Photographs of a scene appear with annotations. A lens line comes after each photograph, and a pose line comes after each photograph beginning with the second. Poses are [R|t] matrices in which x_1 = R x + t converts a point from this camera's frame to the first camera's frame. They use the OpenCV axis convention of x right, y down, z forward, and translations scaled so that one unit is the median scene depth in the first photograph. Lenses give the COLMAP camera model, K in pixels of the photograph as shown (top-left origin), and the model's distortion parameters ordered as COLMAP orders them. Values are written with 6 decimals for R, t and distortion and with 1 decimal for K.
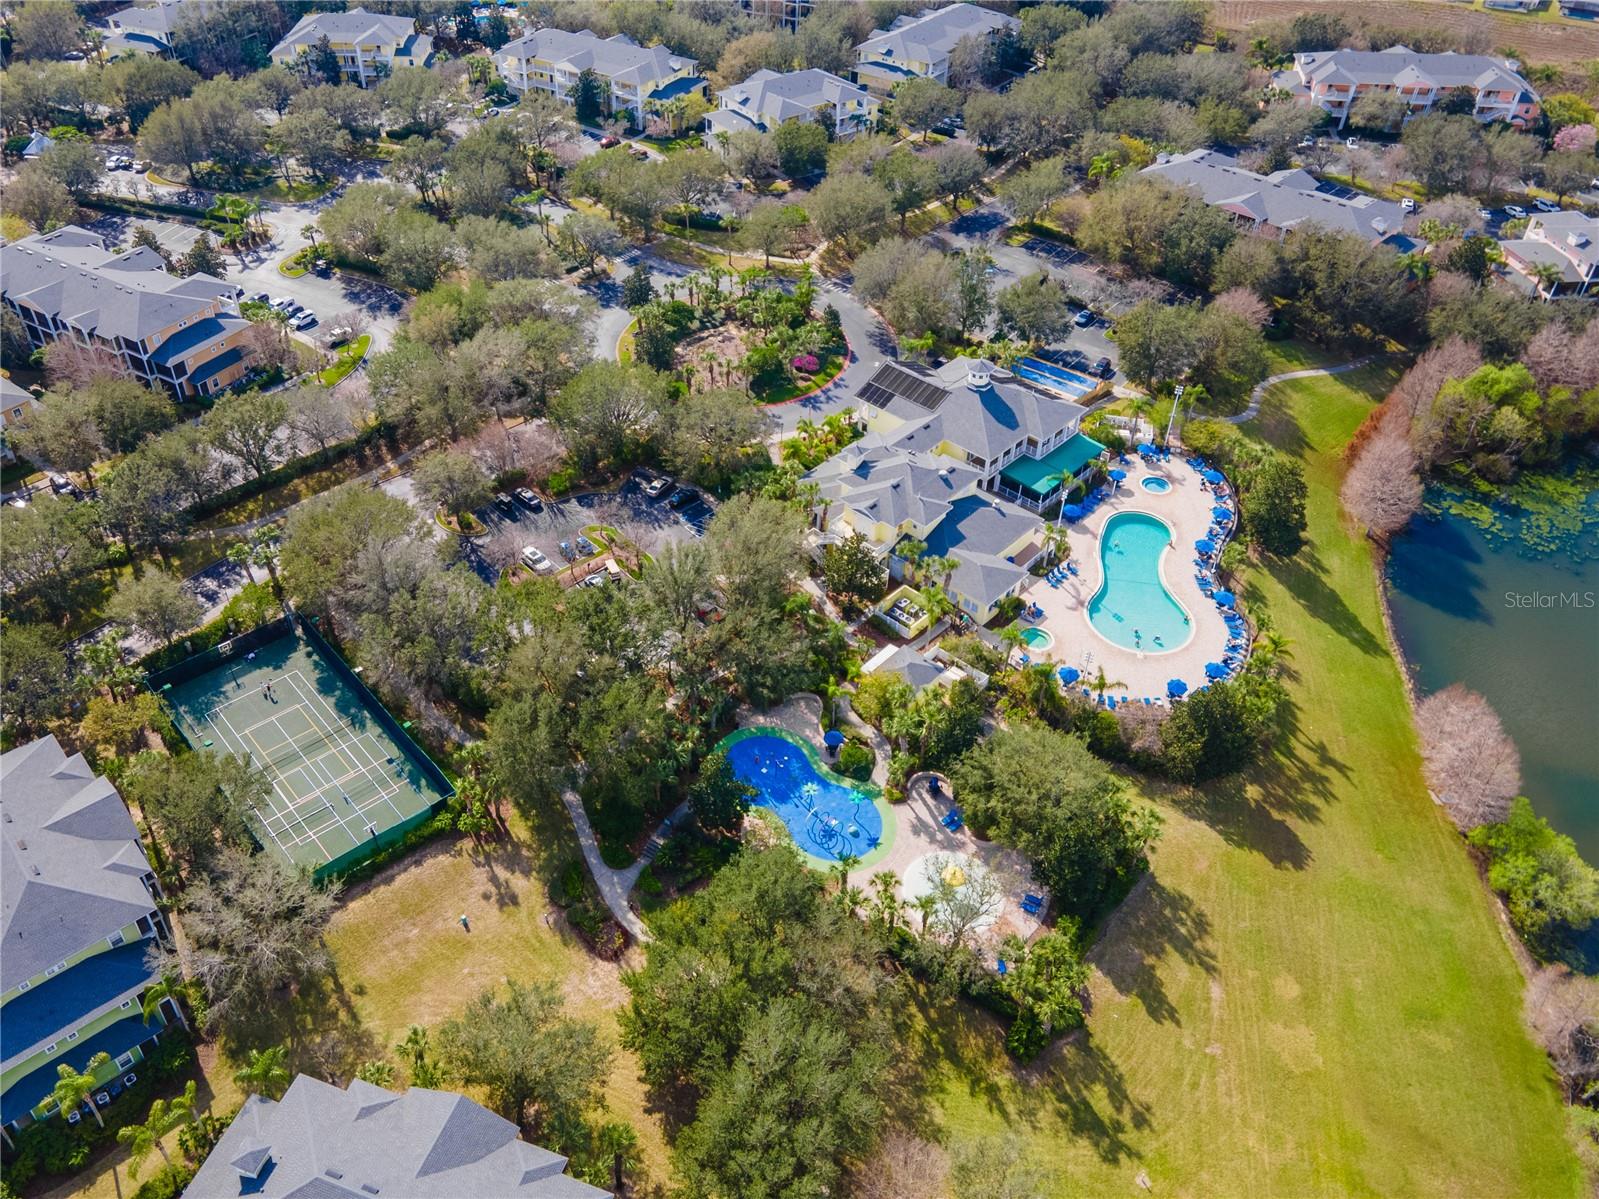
lens RADIAL K [[1220.2, 0, 711.9], [0, 1220.2, 599.7], [0, 0, 1]] dist [0.029037, -0.002049]
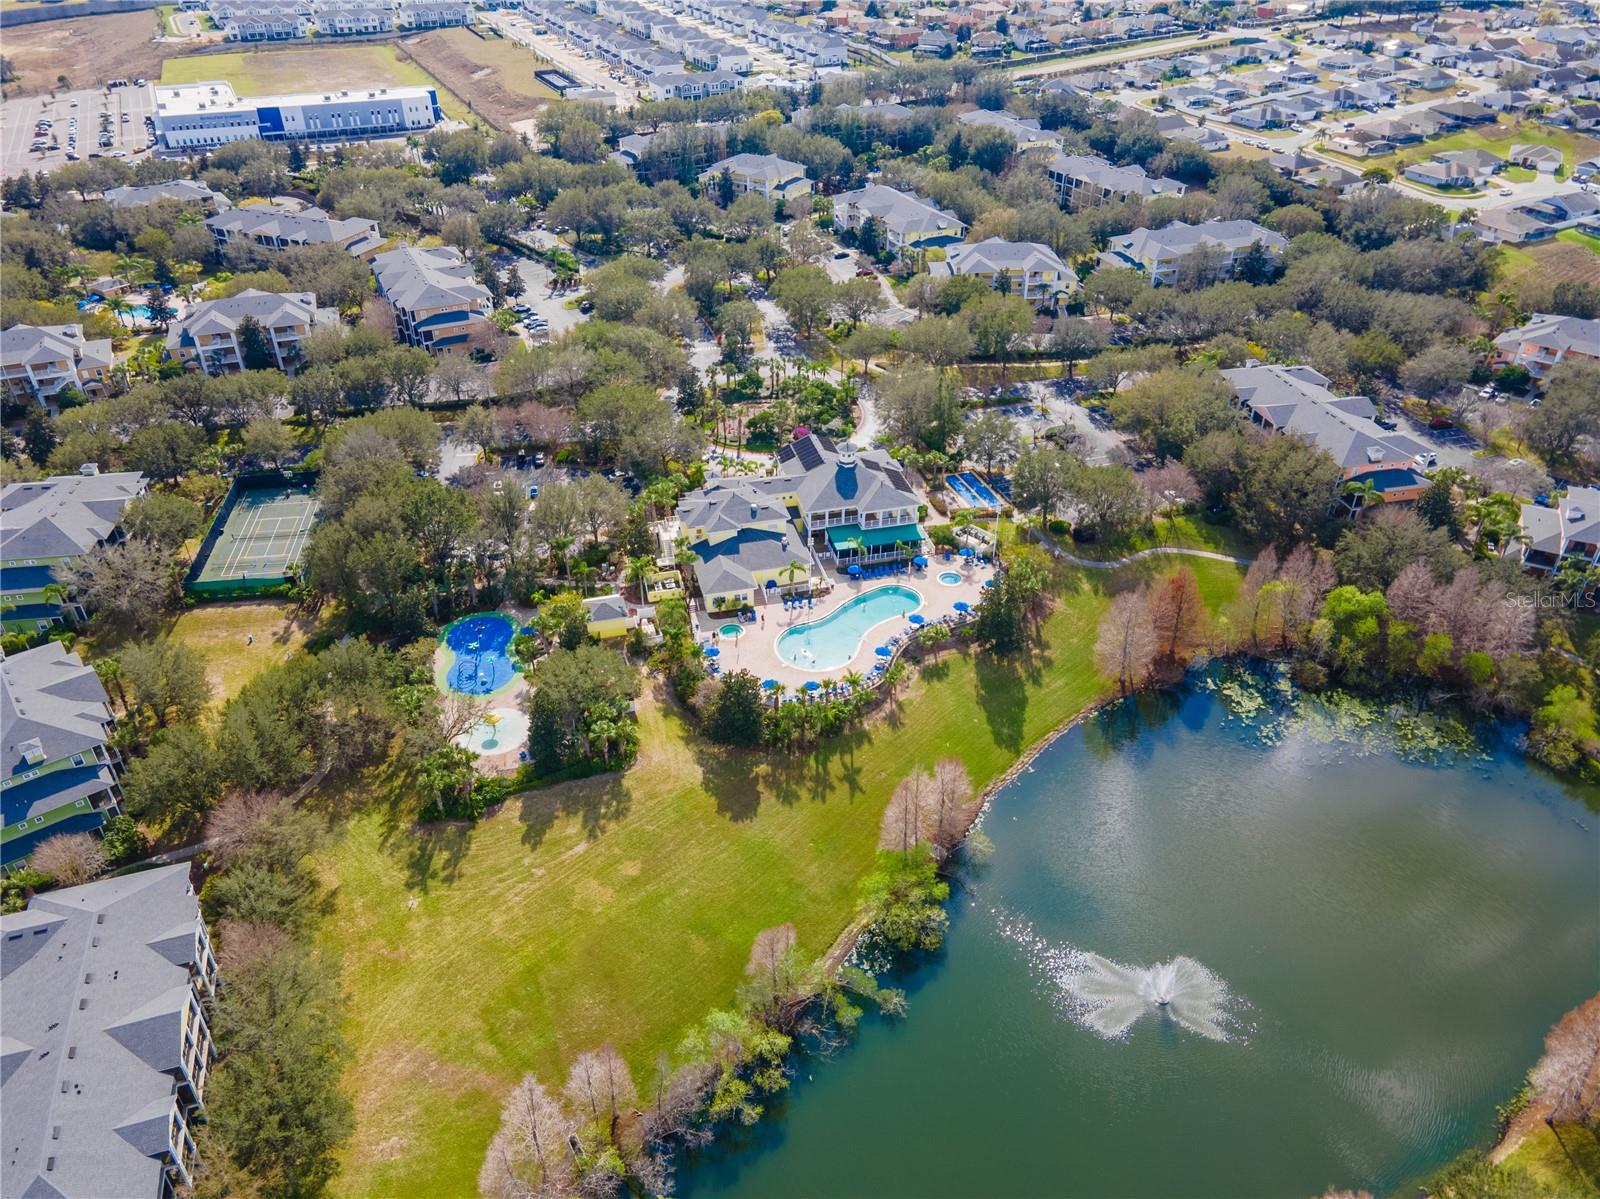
lens RADIAL K [[1161.1, 0, 802.0], [0, 1161.1, 600.5], [0, 0, 1]] dist [0.027122, 0.002526]
pose [[0.854858, 0.293062, -0.428174, 0.749777], [-0.340204, 0.939659, -0.036078, 0.017001], [0.391764, 0.176508, 0.902976, -0.078509]]
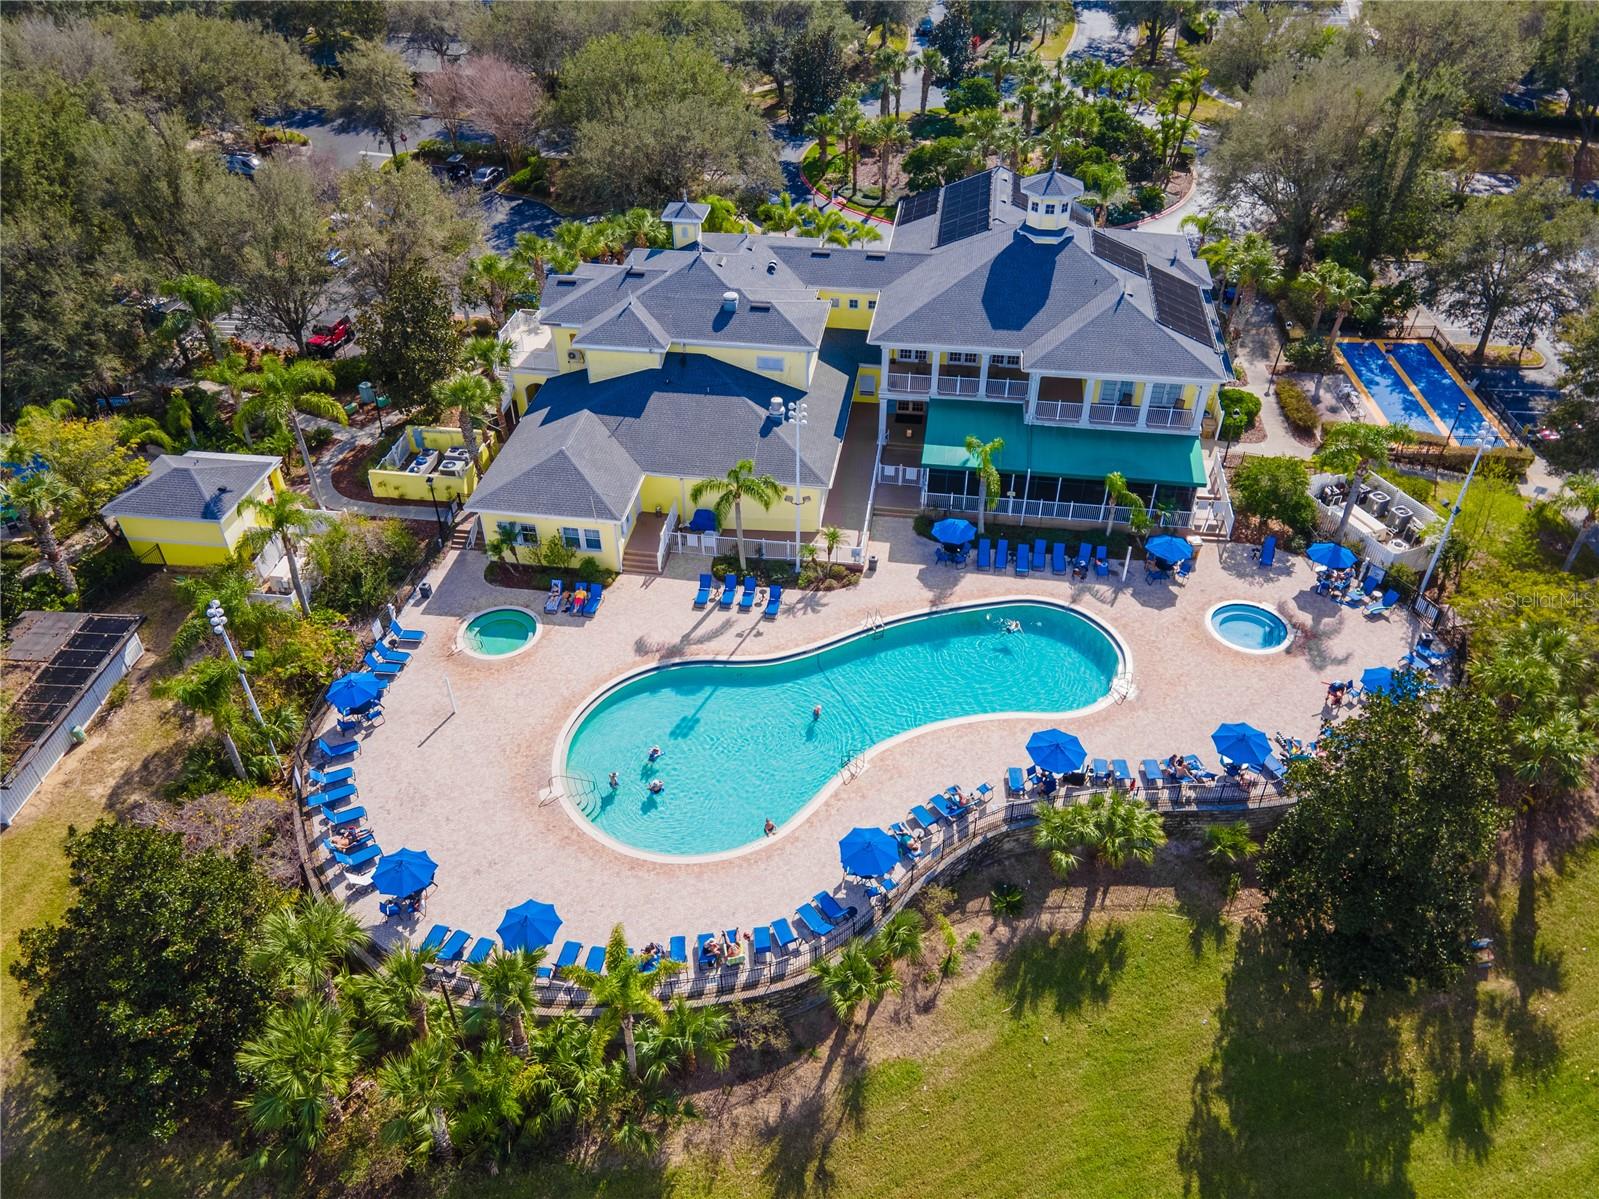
lens RADIAL K [[1160.3, 0, 801.5], [0, 1160.3, 600.5], [0, 0, 1]] dist [0.027122, 0.002526]
pose [[0.584550, 0.502427, -0.637078, 0.516781], [-0.523740, 0.833358, 0.176665, -0.094428], [0.619675, 0.230393, 0.750281, 0.668709]]
